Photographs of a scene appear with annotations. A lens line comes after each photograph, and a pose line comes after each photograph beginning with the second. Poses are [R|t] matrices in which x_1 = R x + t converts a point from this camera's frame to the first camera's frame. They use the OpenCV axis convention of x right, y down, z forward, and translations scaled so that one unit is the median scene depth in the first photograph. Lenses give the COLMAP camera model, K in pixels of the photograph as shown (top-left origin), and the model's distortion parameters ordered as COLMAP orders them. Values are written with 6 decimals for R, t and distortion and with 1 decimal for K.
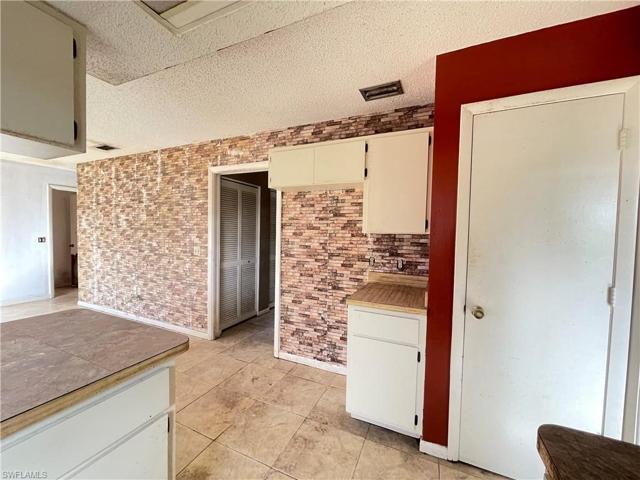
lens RADIAL K [[258.7, 0, 319.0], [0, 258.7, 241.5], [0, 0, 1]] dist [-0.002498, 0.001397]
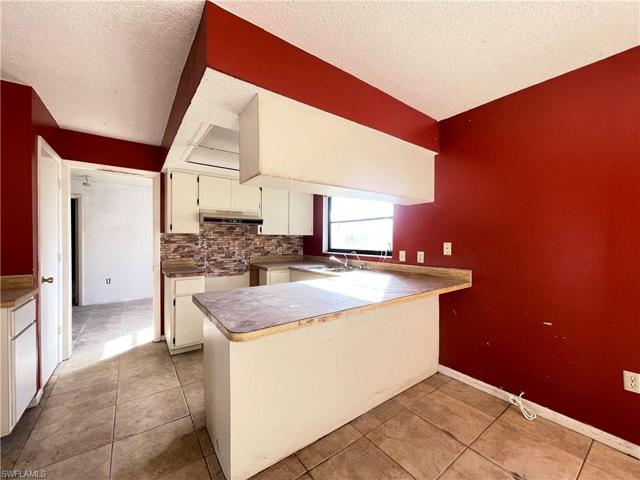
lens RADIAL K [[258.7, 0, 319.0], [0, 258.7, 241.5], [0, 0, 1]] dist [-0.002498, 0.001397]
pose [[-0.871995, -0.029685, 0.488613, -0.626539], [-0.002851, 0.998451, 0.055572, -0.016984], [-0.489506, 0.047065, -0.870729, 0.636998]]
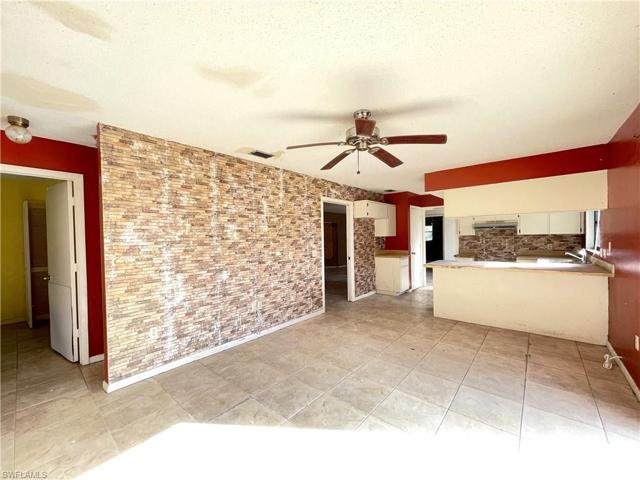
lens RADIAL K [[258.7, 0, 319.0], [0, 258.7, 241.5], [0, 0, 1]] dist [-0.002498, 0.001397]
pose [[0.268621, -0.043195, 0.962277, -1.677254], [0.061665, 0.997716, 0.027572, -0.061063], [-0.961270, 0.051933, 0.270672, 0.559478]]
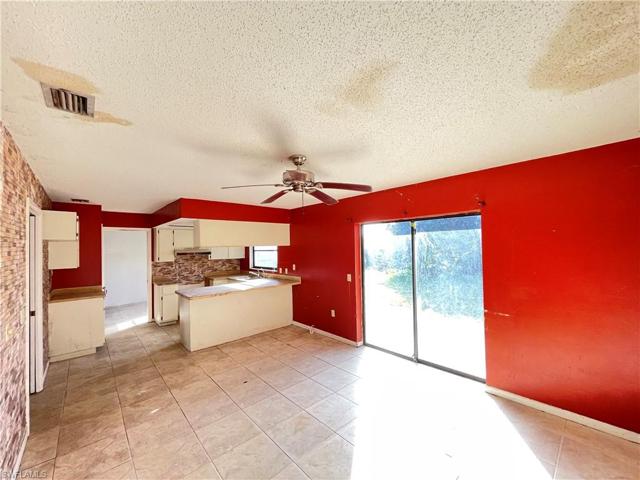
lens RADIAL K [[258.7, 0, 319.0], [0, 258.7, 241.5], [0, 0, 1]] dist [-0.002498, 0.001397]
pose [[-0.920517, 0.004052, 0.390681, -1.330147], [0.014733, 0.999595, 0.024348, -0.149092], [-0.390424, 0.028169, -0.920204, 1.219867]]
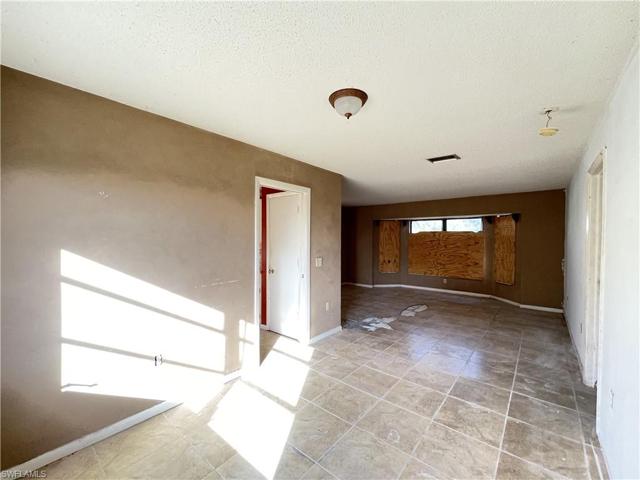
lens RADIAL K [[268.5, 0, 320.0], [0, 268.5, 240.0], [0, 0, 1]] dist [0.001334, 0.000481]
pose [[0.966305, -0.016794, -0.256853, 0.767244], [0.007215, 0.999244, -0.038191, 0.024279], [0.257300, 0.035051, 0.965696, -0.663717]]
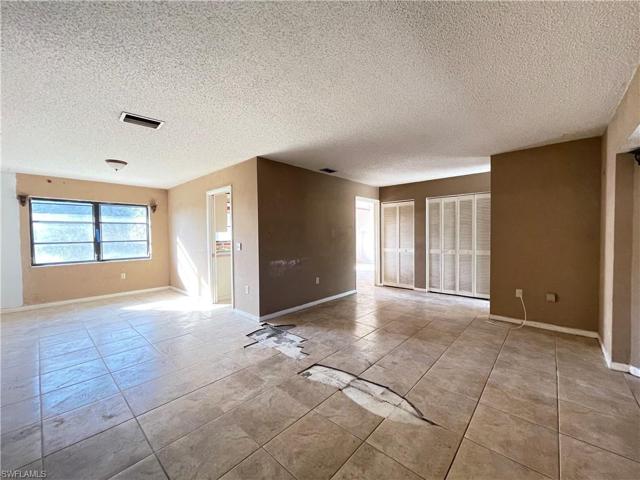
lens RADIAL K [[258.7, 0, 319.0], [0, 258.7, 241.5], [0, 0, 1]] dist [-0.002498, 0.001397]
pose [[-0.304083, 0.008688, -0.952606, 1.501825], [-0.032446, 0.999284, 0.019471, 0.012534], [0.952093, 0.036829, -0.303583, 1.090502]]
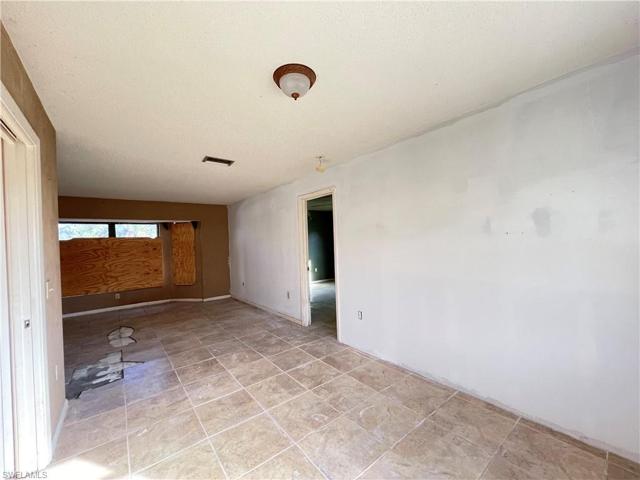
lens RADIAL K [[258.7, 0, 319.0], [0, 258.7, 241.5], [0, 0, 1]] dist [-0.002498, 0.001397]
pose [[0.451862, -0.038529, 0.891255, 0.266540], [0.083388, 0.996517, 0.000802, 0.020256], [-0.888182, 0.073957, 0.453501, -0.358321]]
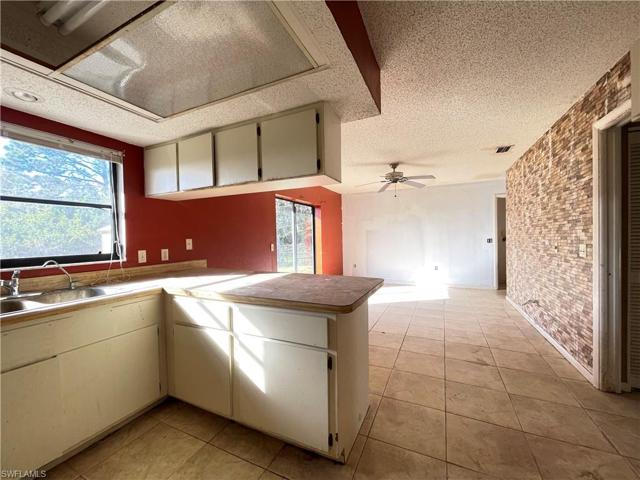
lens RADIAL K [[256.7, 0, 318.1], [0, 256.7, 241.7], [0, 0, 1]] dist [-0.001445, -0.000169]
pose [[-0.013015, -0.004987, -0.999903, 0.213823], [-0.020285, 0.999783, -0.004722, 0.027999], [0.999710, 0.020221, -0.013113, 0.275185]]
